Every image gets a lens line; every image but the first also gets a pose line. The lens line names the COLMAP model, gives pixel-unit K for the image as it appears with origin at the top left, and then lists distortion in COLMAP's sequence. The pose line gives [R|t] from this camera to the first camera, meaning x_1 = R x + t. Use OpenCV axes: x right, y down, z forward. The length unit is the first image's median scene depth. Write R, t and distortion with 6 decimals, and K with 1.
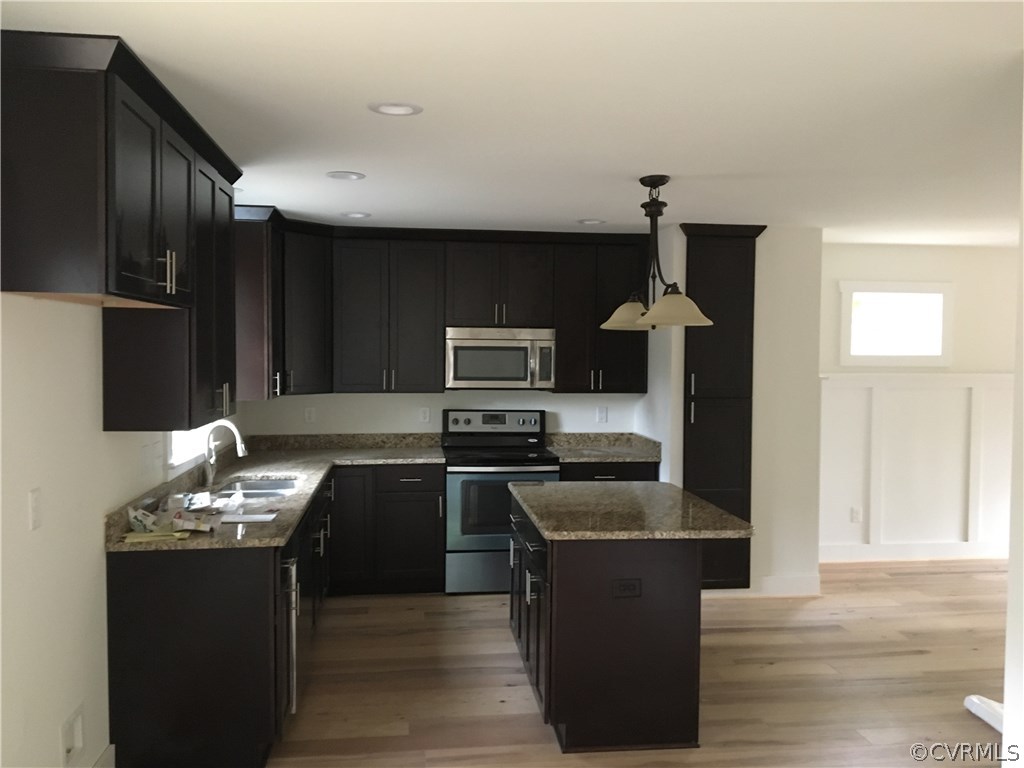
lens RADIAL K [[849.2, 0, 510.9], [0, 849.2, 382.6], [0, 0, 1]] dist [0.077369, -0.129164]
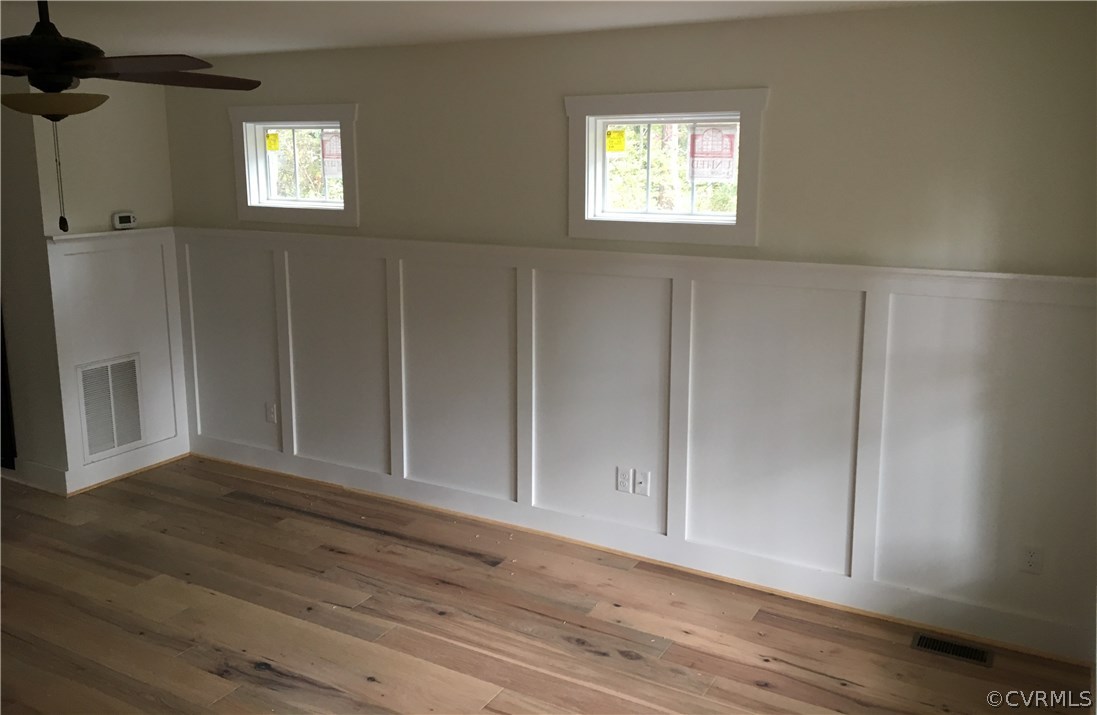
lens RADIAL K [[914.1, 0, 549.9], [0, 914.1, 308.7], [0, 0, 1]] dist [0.032692, -0.011806]
pose [[0.803357, 0.096224, -0.587672, 1.237165], [-0.023022, 0.991139, 0.130815, -0.062549], [0.595053, -0.091561, 0.798454, 0.561516]]
